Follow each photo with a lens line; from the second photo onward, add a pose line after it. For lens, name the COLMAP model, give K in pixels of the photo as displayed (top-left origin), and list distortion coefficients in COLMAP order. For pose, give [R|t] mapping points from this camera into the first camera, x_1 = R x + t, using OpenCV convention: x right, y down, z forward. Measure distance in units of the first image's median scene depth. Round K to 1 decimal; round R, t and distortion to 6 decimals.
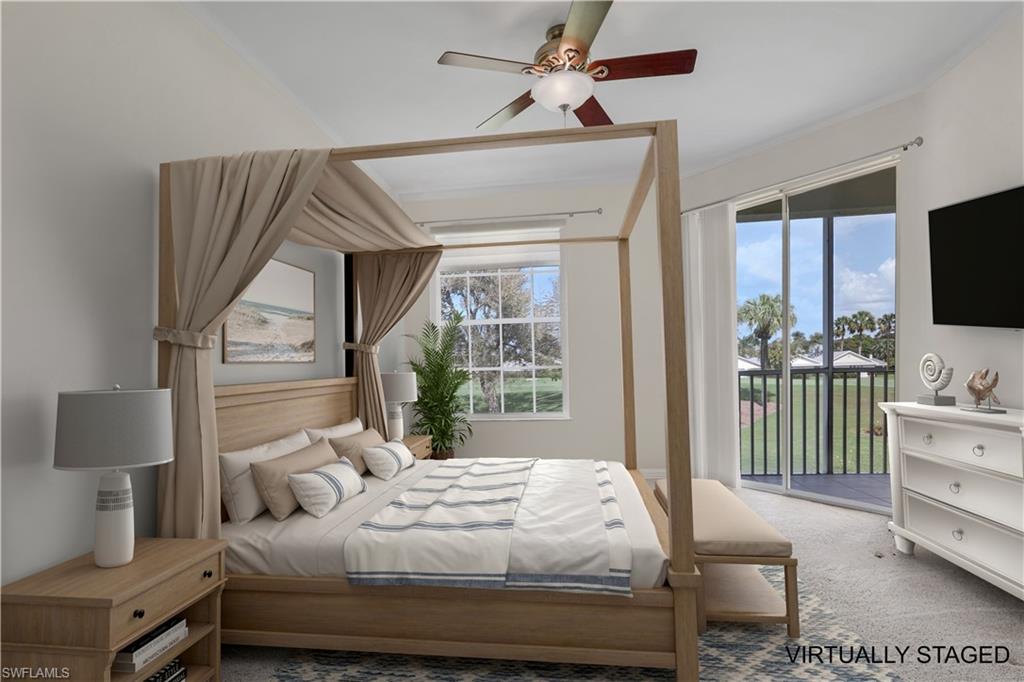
lens RADIAL K [[497.6, 0, 514.6], [0, 497.6, 342.7], [0, 0, 1]] dist [0.000889, -0.000030]
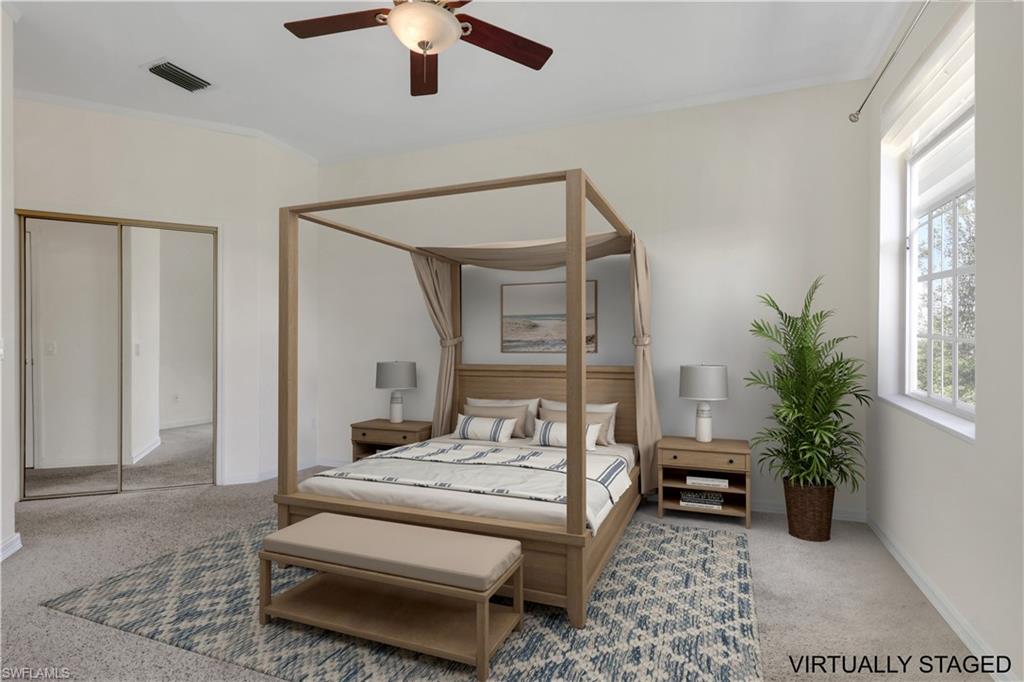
lens RADIAL K [[497.6, 0, 514.6], [0, 497.6, 342.7], [0, 0, 1]] dist [0.000889, -0.000030]
pose [[-0.196056, 0.020604, -0.980376, 1.105790], [0.046145, 0.998865, 0.011765, -0.012247], [0.979506, -0.042933, -0.196784, 1.326642]]
